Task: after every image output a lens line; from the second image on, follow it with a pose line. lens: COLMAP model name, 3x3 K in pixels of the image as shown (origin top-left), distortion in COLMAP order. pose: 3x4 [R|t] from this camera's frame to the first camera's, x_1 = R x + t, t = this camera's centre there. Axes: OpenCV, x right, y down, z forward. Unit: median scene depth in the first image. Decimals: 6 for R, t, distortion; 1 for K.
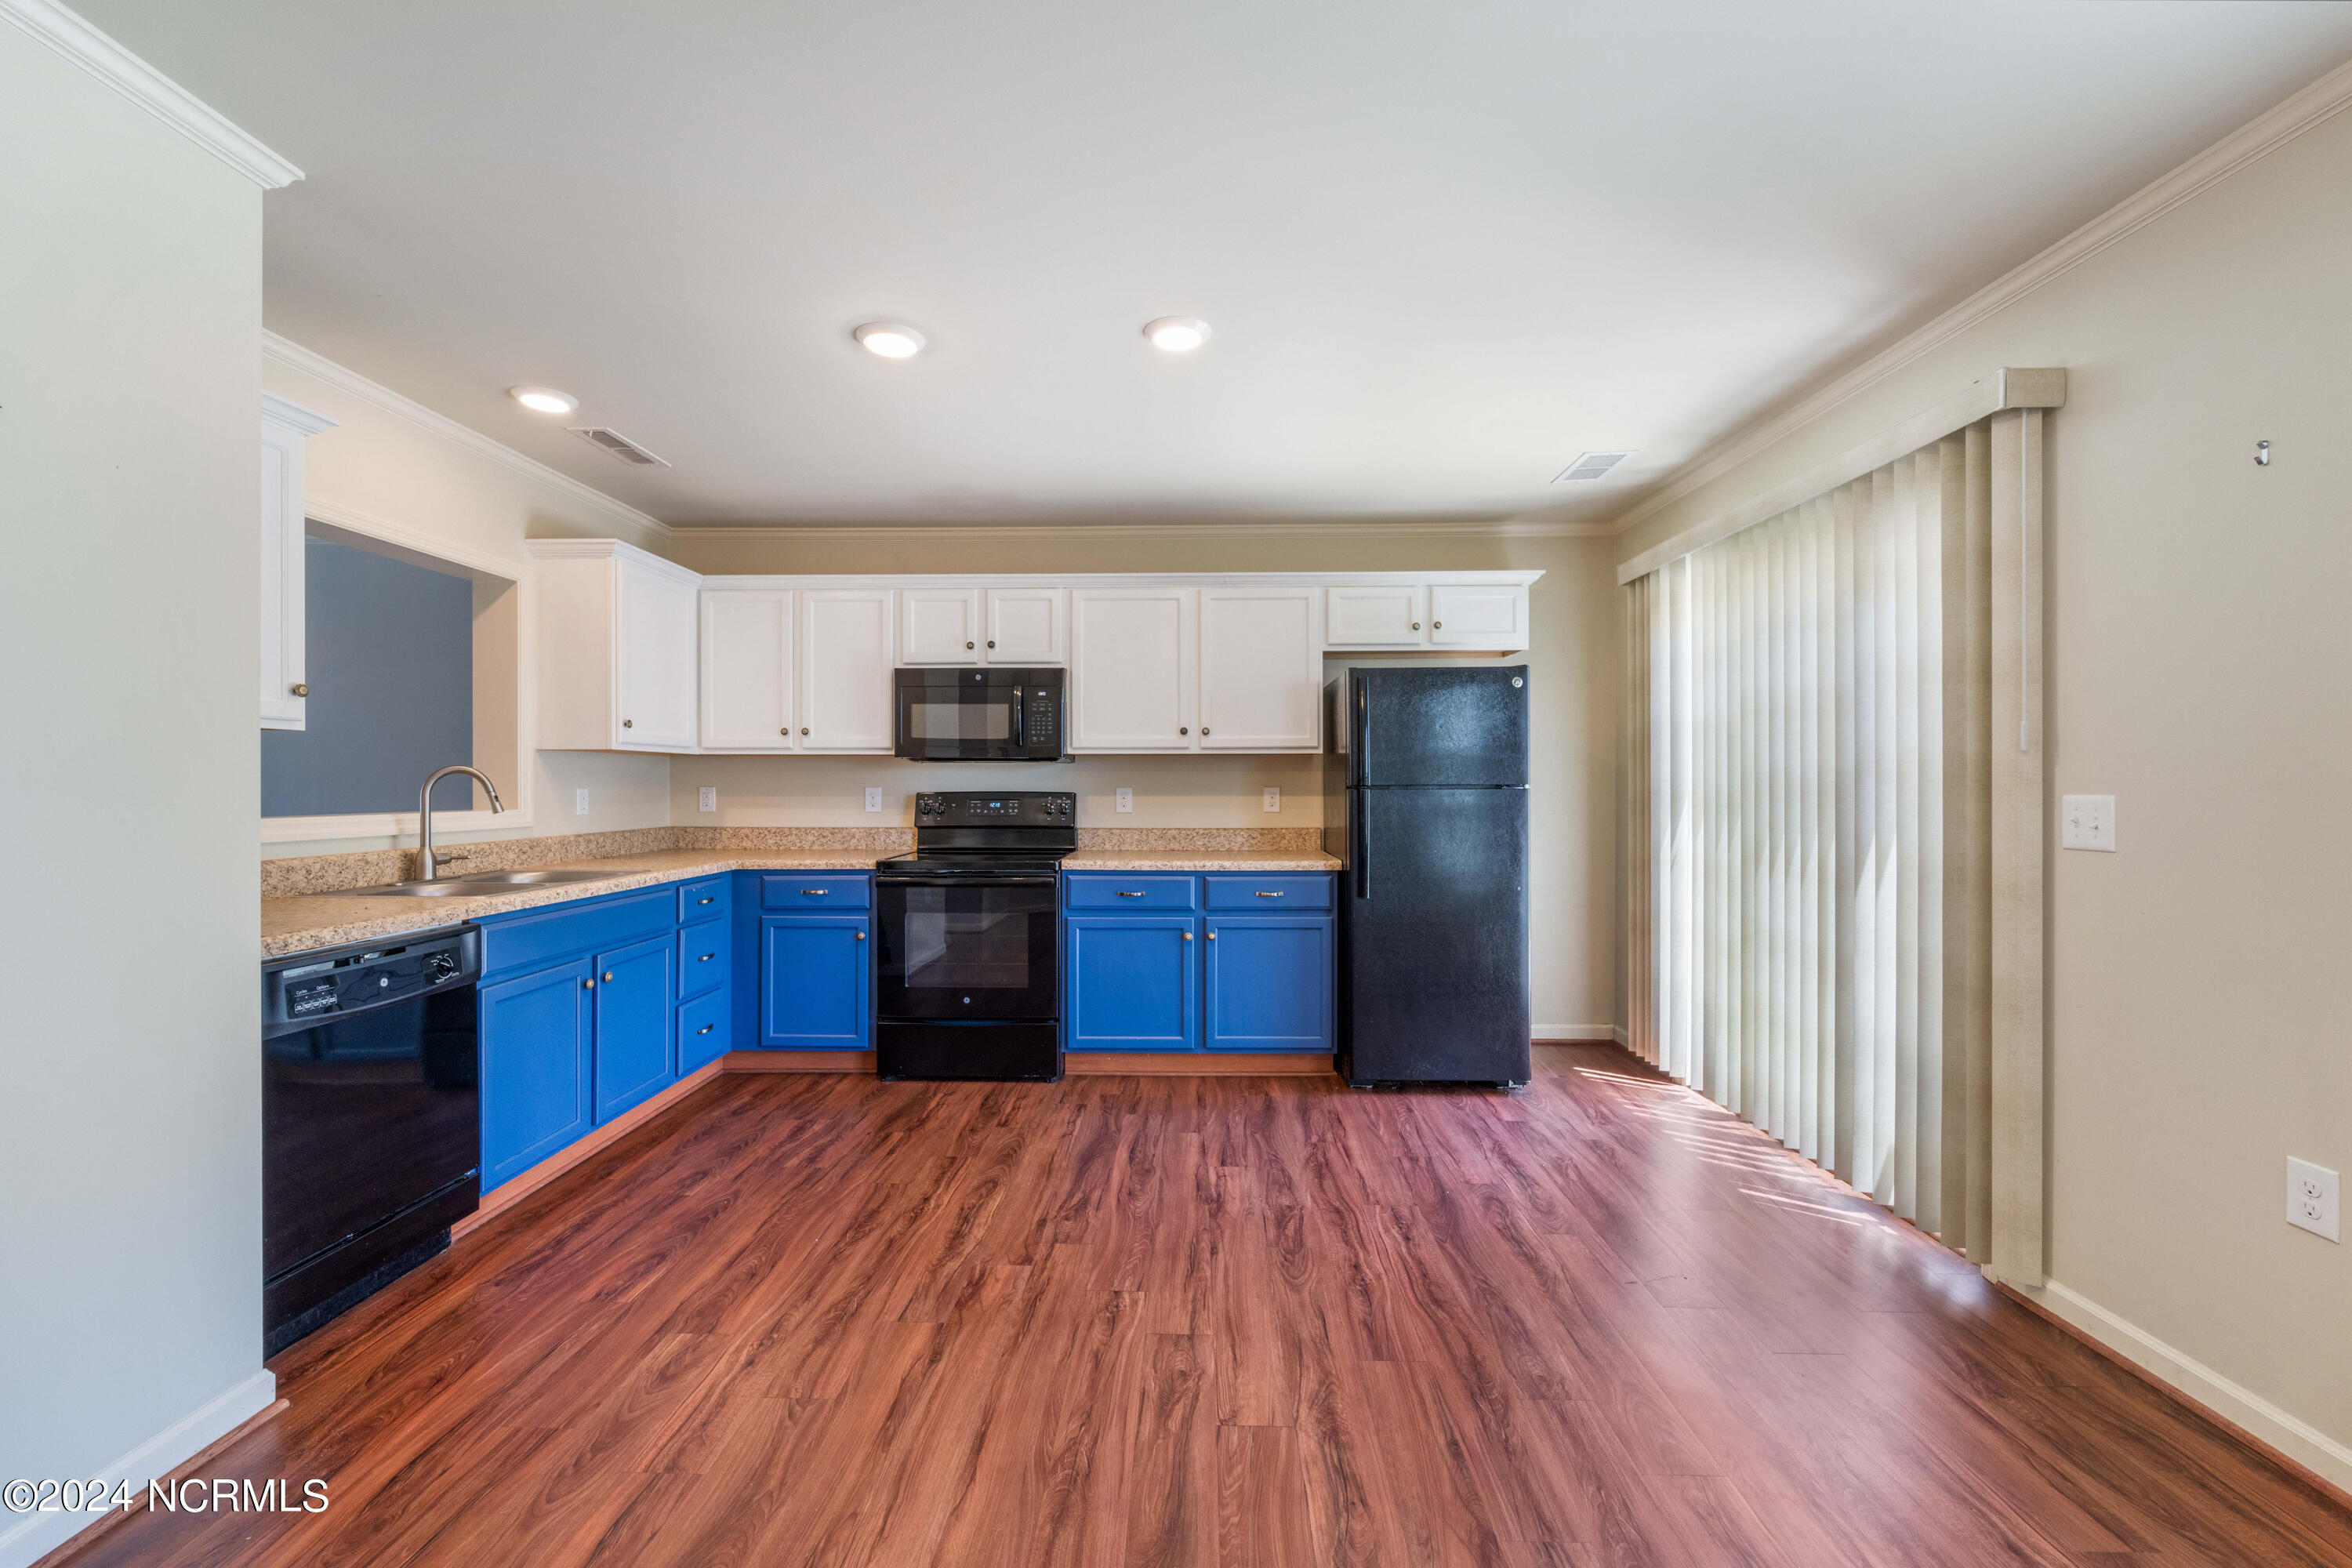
lens RADIAL K [[943.0, 0, 1168.0], [0, 943.0, 784.2], [0, 0, 1]] dist [0.001686, -0.002032]
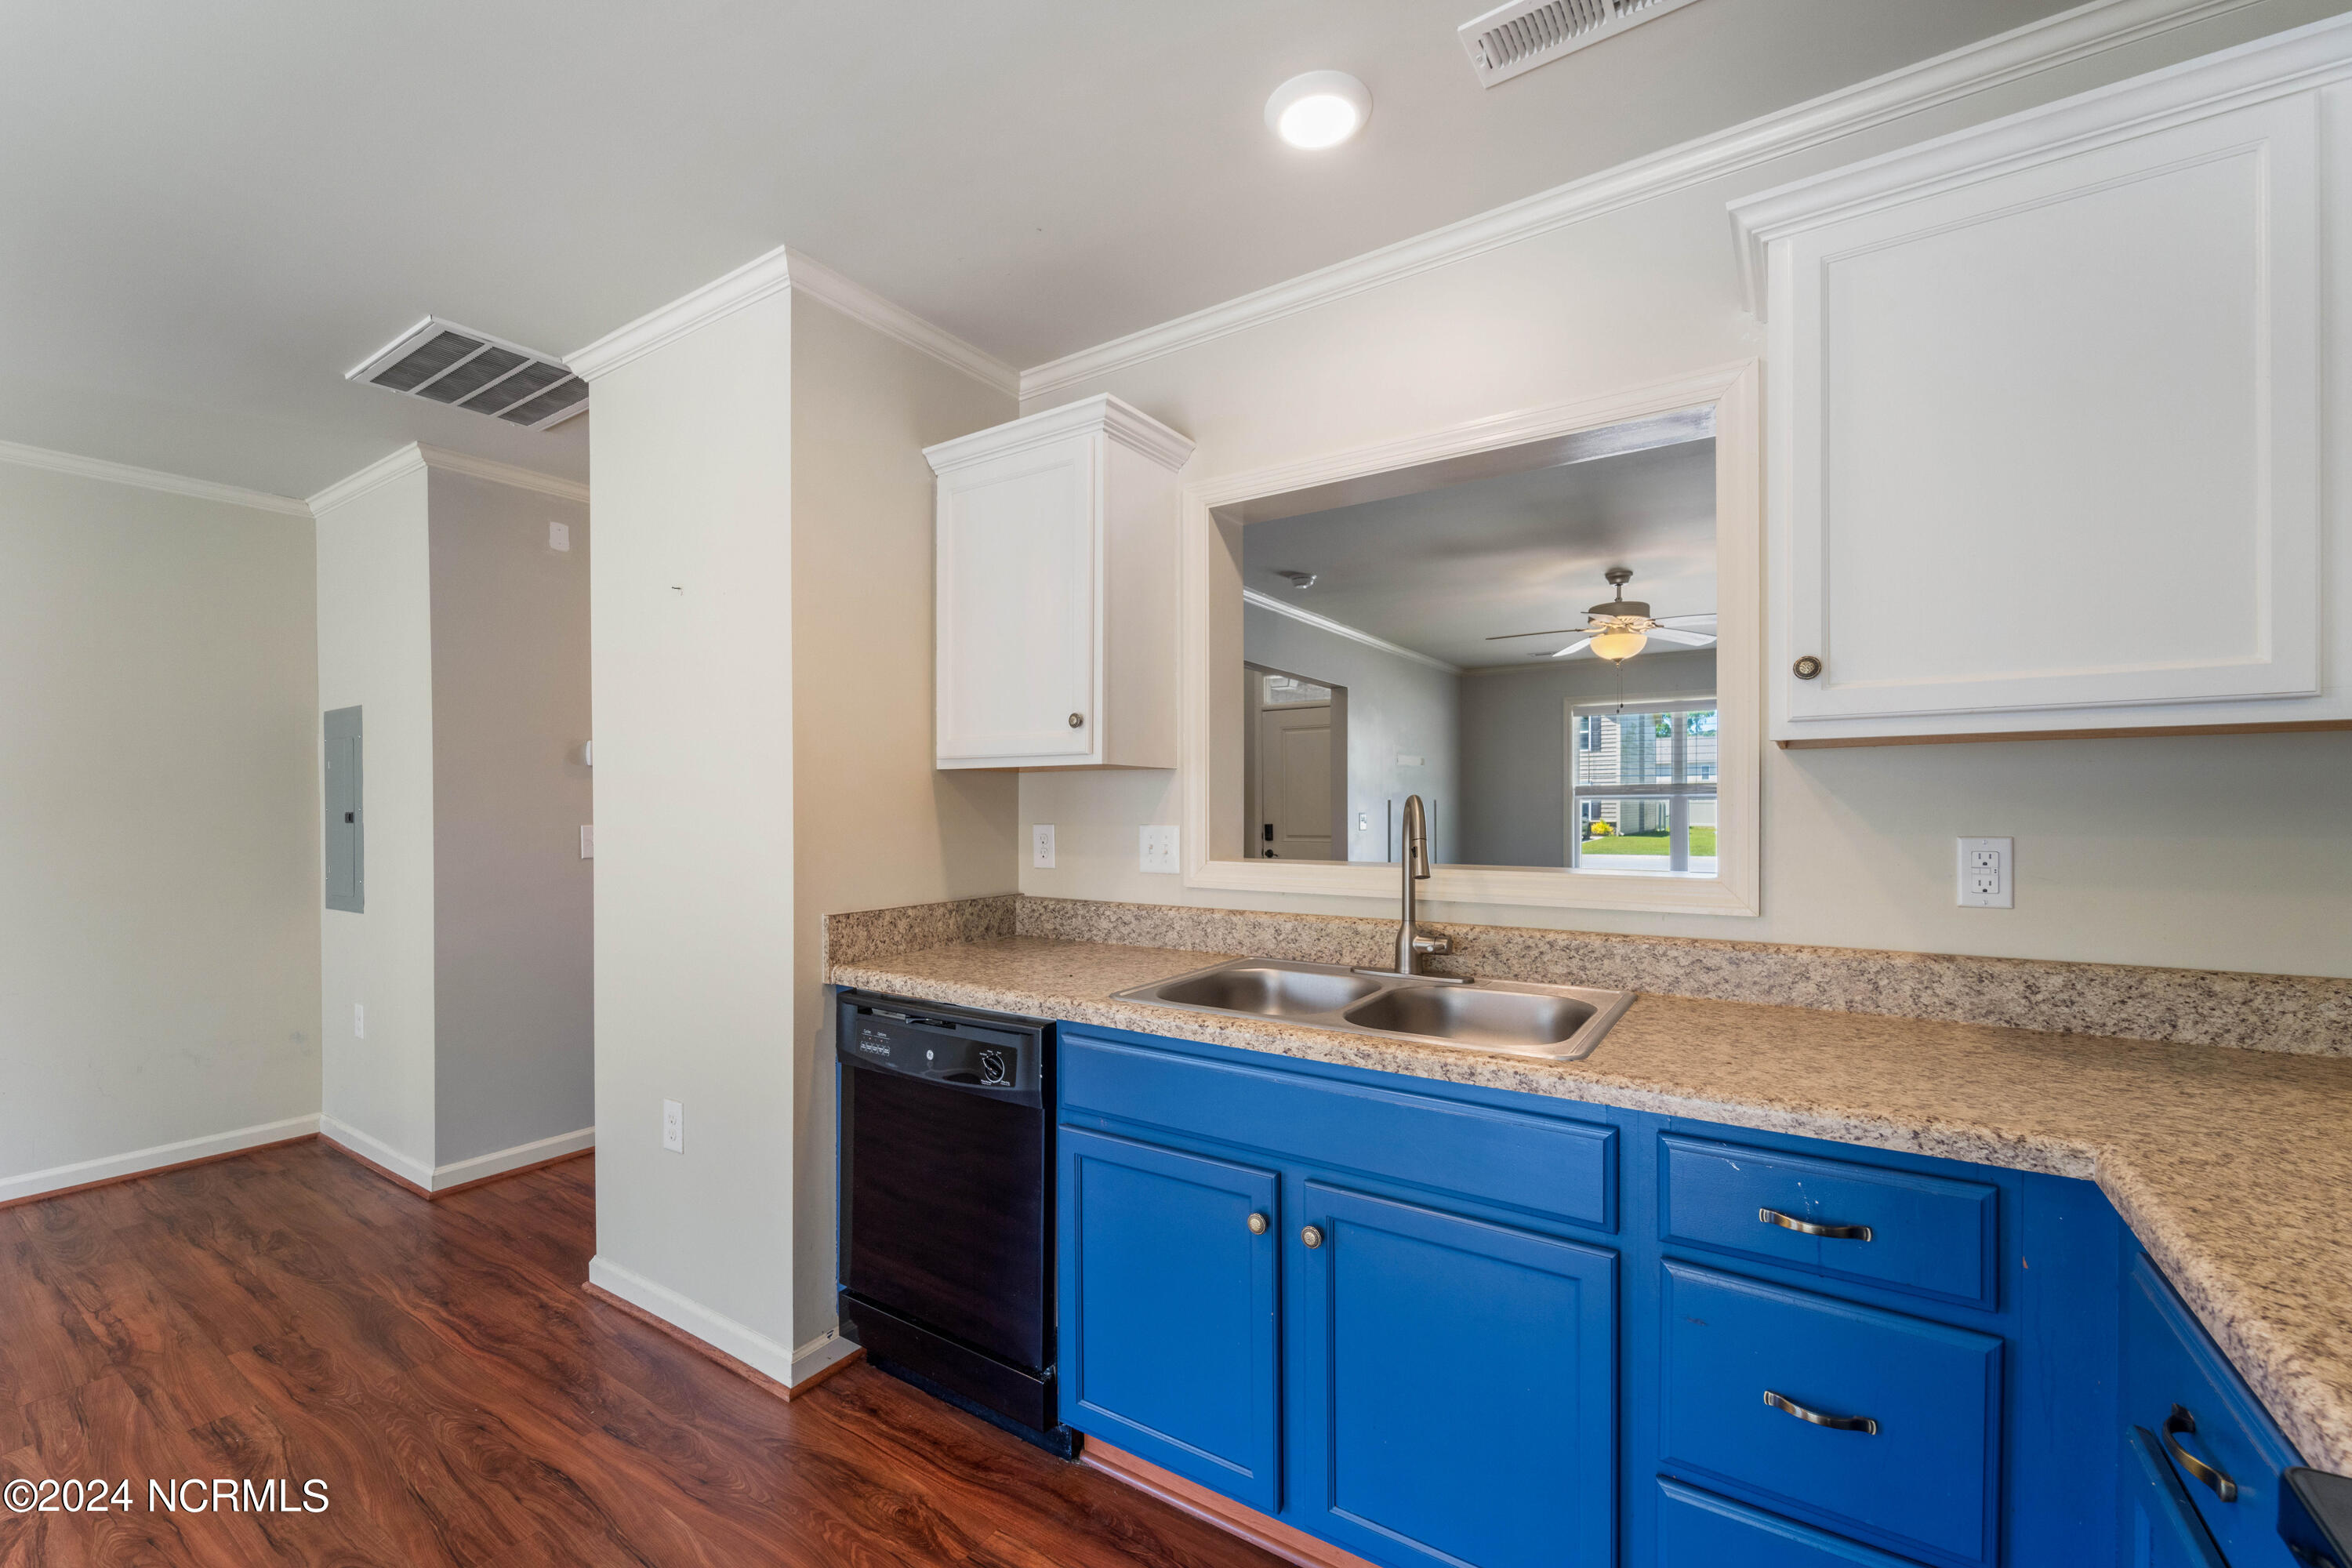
lens RADIAL K [[956.0, 0, 1170.0], [0, 956.0, 808.3], [0, 0, 1]] dist [0.000368, -0.000348]
pose [[-0.531722, 0.006403, -0.846895, -0.119217], [0.005664, 0.999976, 0.004004, -0.011624], [0.846900, -0.002667, -0.531745, 0.969167]]
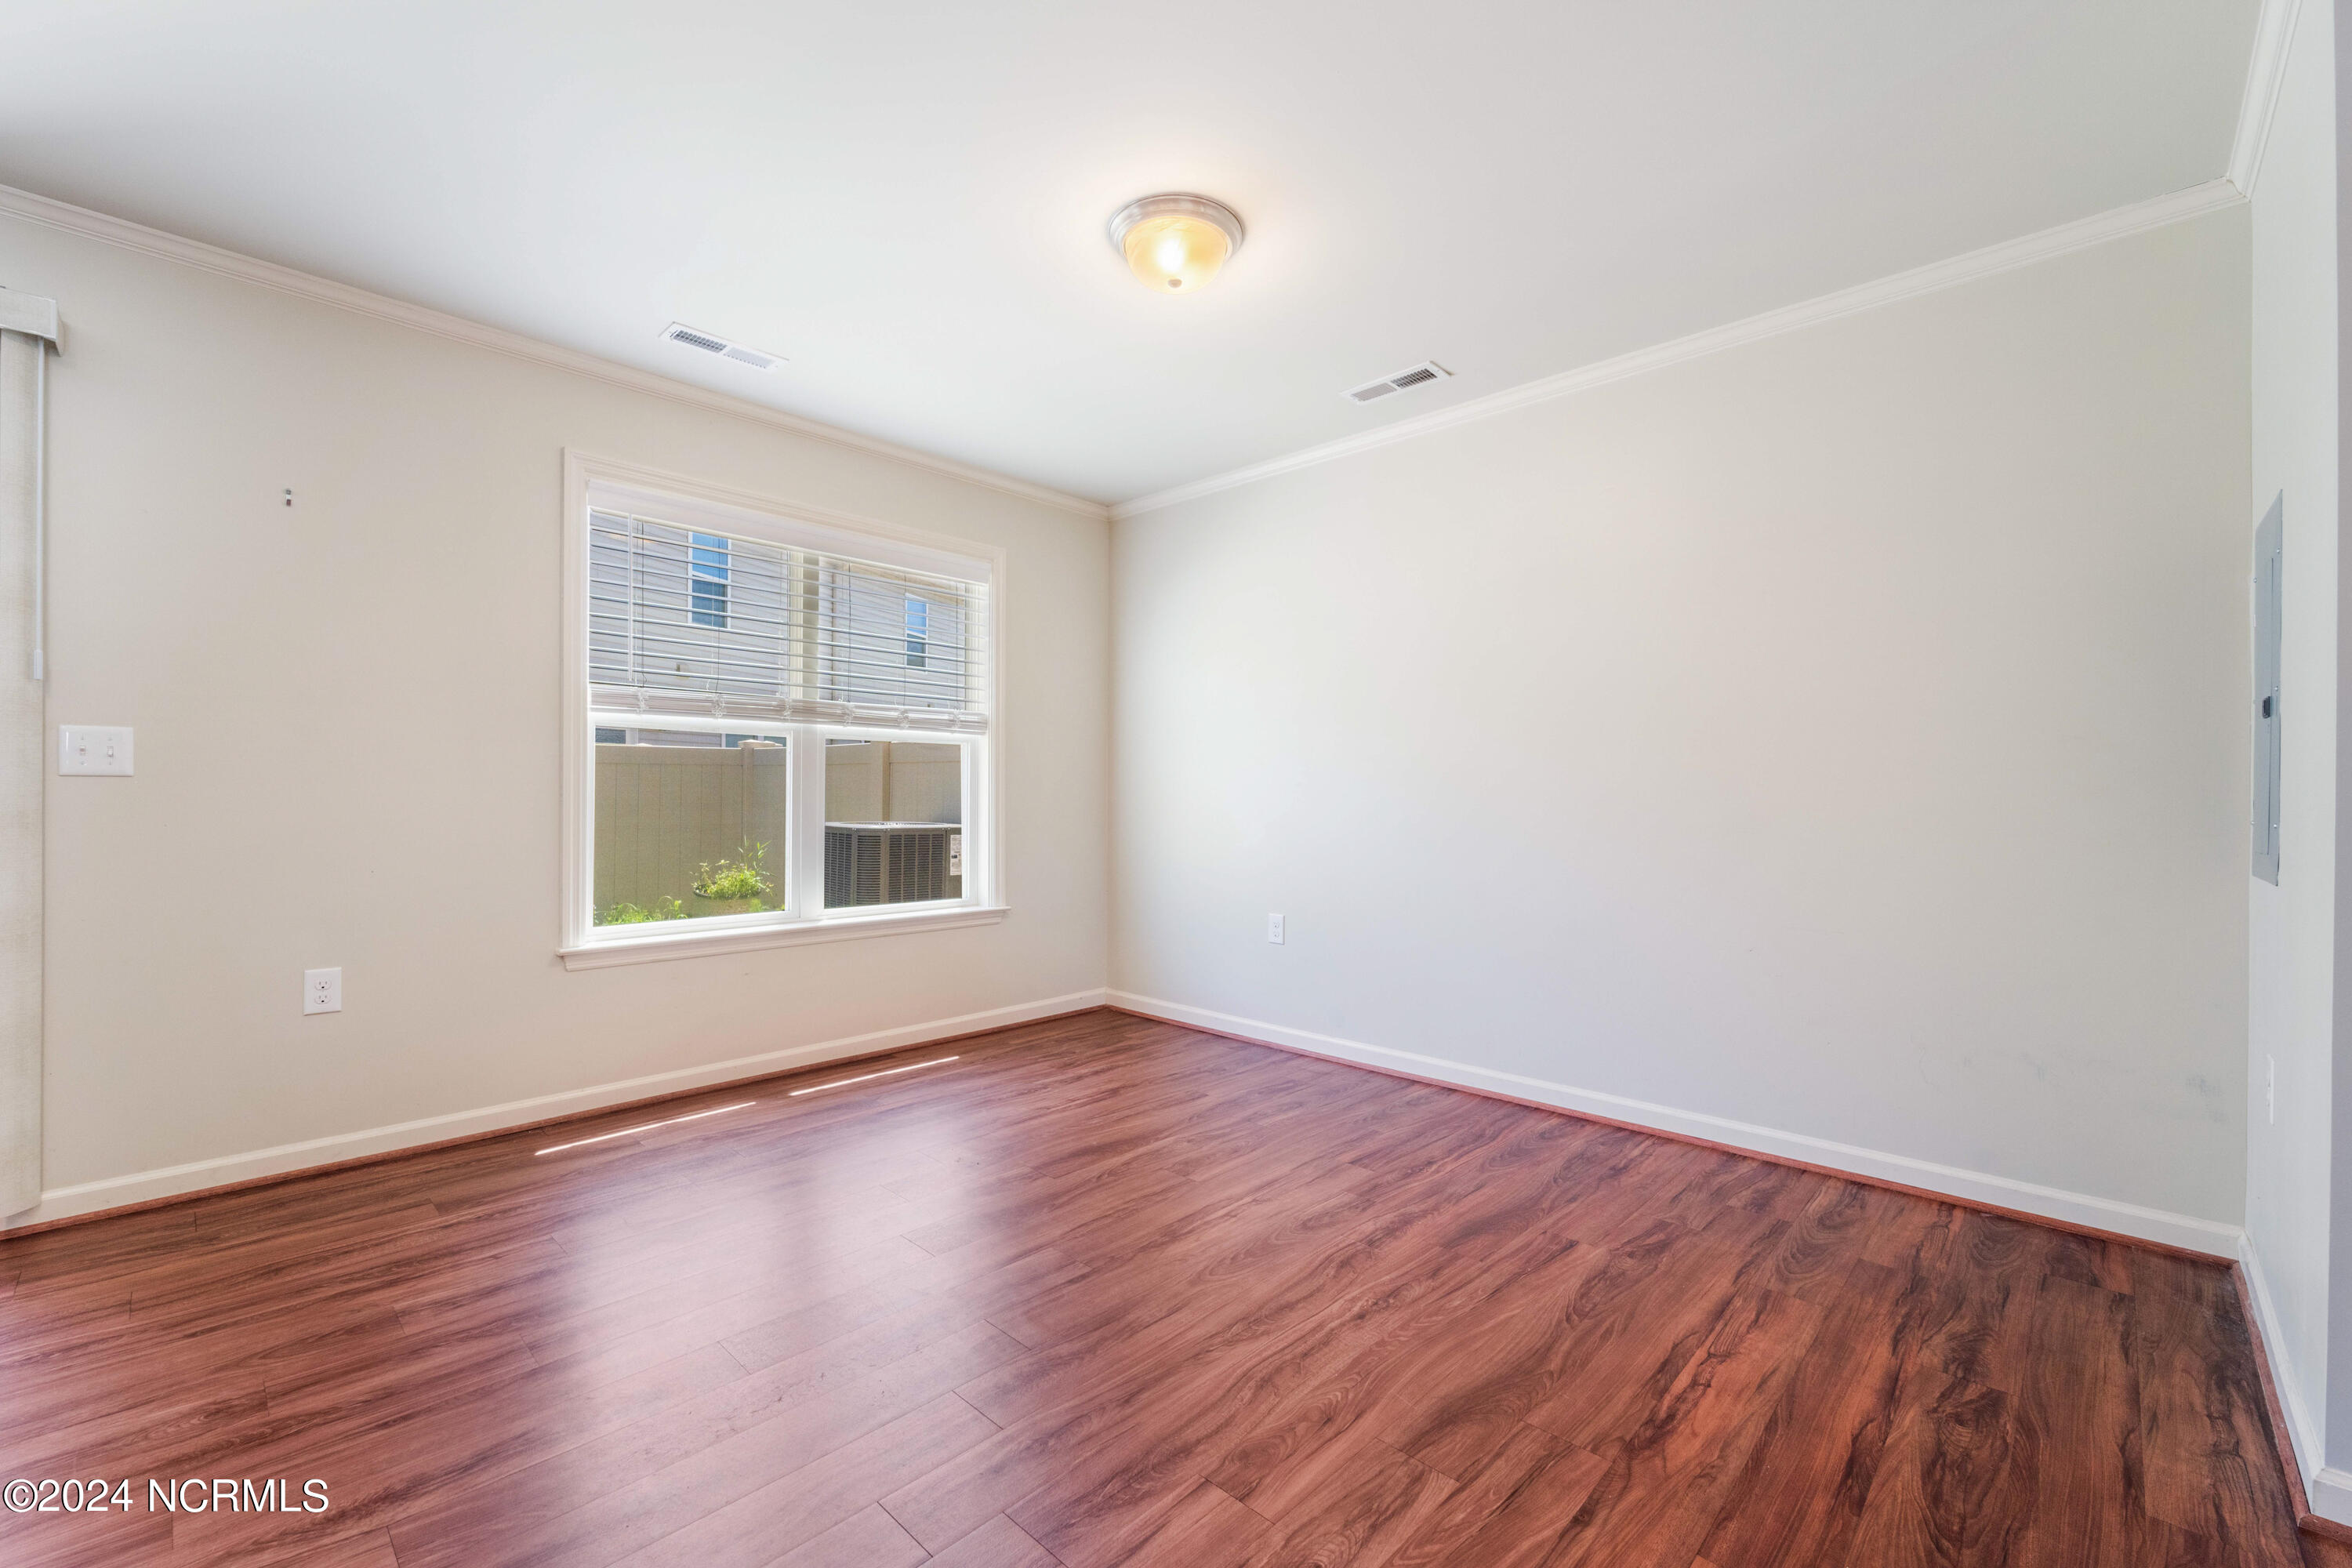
lens RADIAL K [[970.8, 0, 1171.1], [0, 970.8, 790.1], [0, 0, 1]] dist [-0.000868, -0.000681]
pose [[-0.738819, -0.001496, 0.673902, -0.406056], [-0.005114, 0.999981, -0.003387, 0.046437], [-0.673884, -0.005948, -0.738813, 0.553996]]
